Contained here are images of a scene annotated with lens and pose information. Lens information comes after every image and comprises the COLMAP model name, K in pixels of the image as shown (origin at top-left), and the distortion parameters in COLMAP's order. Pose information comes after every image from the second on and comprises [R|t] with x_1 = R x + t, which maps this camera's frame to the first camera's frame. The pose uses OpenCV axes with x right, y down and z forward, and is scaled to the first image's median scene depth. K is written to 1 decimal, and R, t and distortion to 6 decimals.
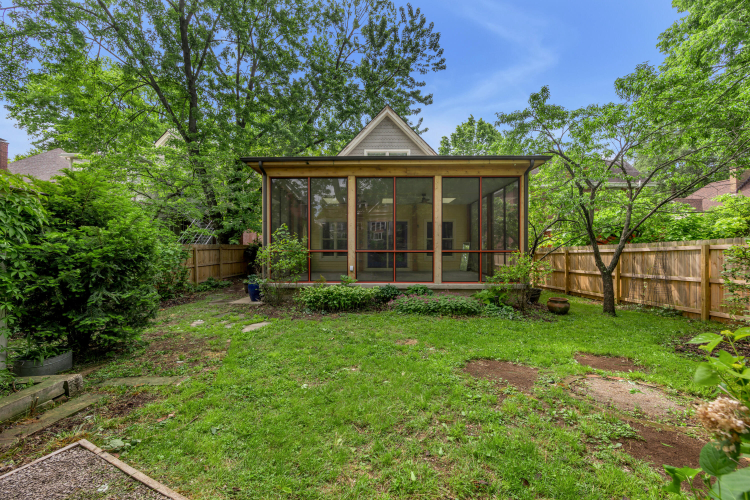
lens RADIAL K [[296.8, 0, 371.9], [0, 296.8, 247.4], [0, 0, 1]] dist [-0.002106, -0.000099]
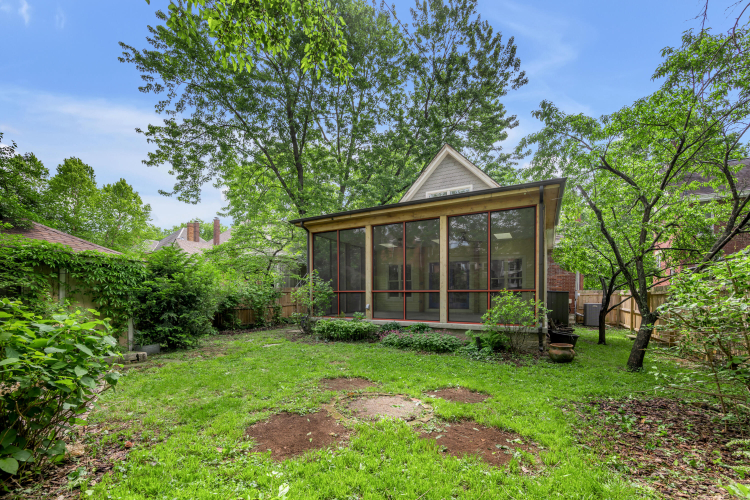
lens RADIAL K [[310.1, 0, 374.5], [0, 310.1, 291.9], [0, 0, 1]] dist [-0.000639, -0.000024]
pose [[0.883290, -0.004258, -0.468808, 0.509518], [0.007972, 0.999951, 0.005938, 0.007855], [0.468759, -0.008982, 0.883280, -0.041551]]
